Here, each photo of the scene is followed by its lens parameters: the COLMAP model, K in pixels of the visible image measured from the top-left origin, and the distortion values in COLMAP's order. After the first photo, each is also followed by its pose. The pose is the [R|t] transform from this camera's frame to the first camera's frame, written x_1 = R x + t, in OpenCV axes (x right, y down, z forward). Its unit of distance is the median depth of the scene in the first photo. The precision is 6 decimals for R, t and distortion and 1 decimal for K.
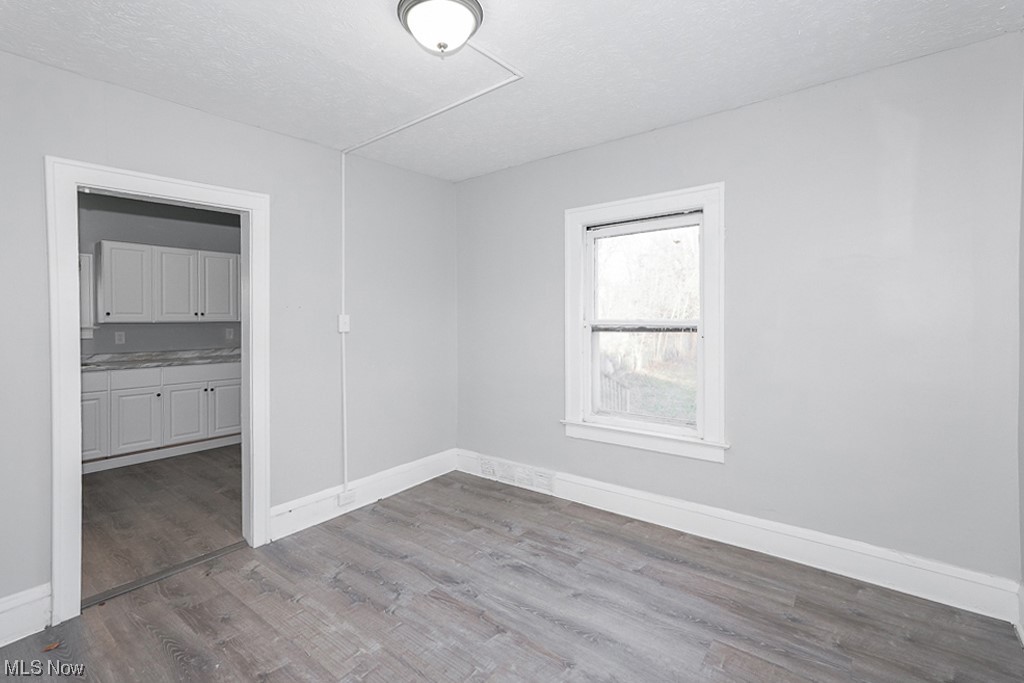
lens RADIAL K [[469.1, 0, 514.9], [0, 469.1, 322.0], [0, 0, 1]] dist [-0.002900, -0.000038]
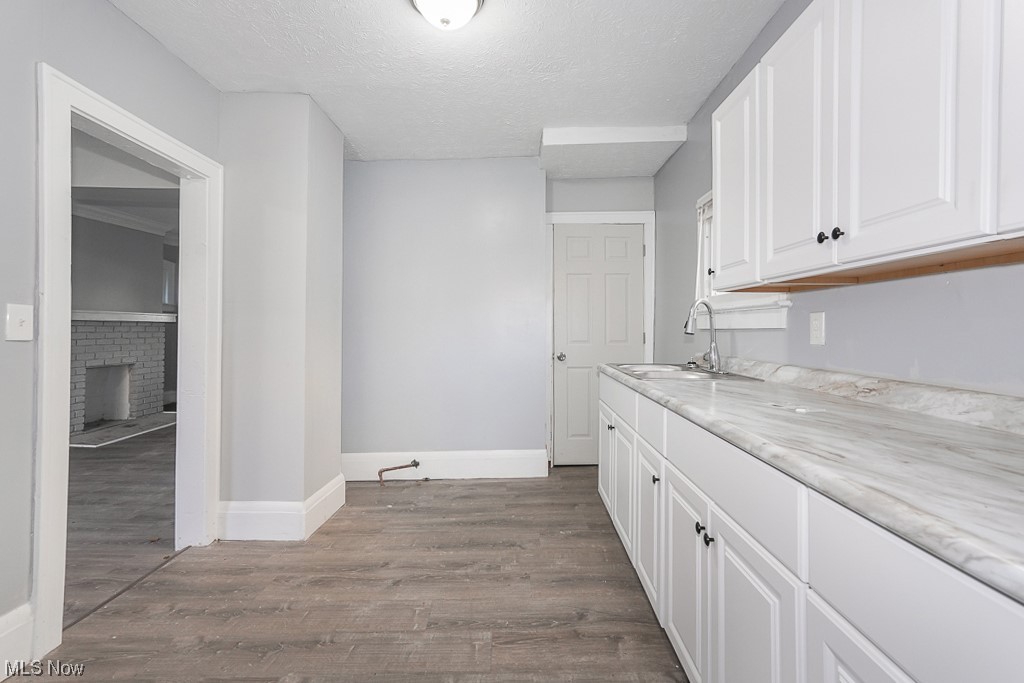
lens RADIAL K [[470.8, 0, 514.6], [0, 470.8, 338.3], [0, 0, 1]] dist [0.022586, 0.000454]
pose [[-0.786654, 0.008434, -0.617336, -0.735510], [-0.007024, 0.999720, 0.022609, 0.060213], [0.617354, 0.022122, -0.786374, 2.049361]]
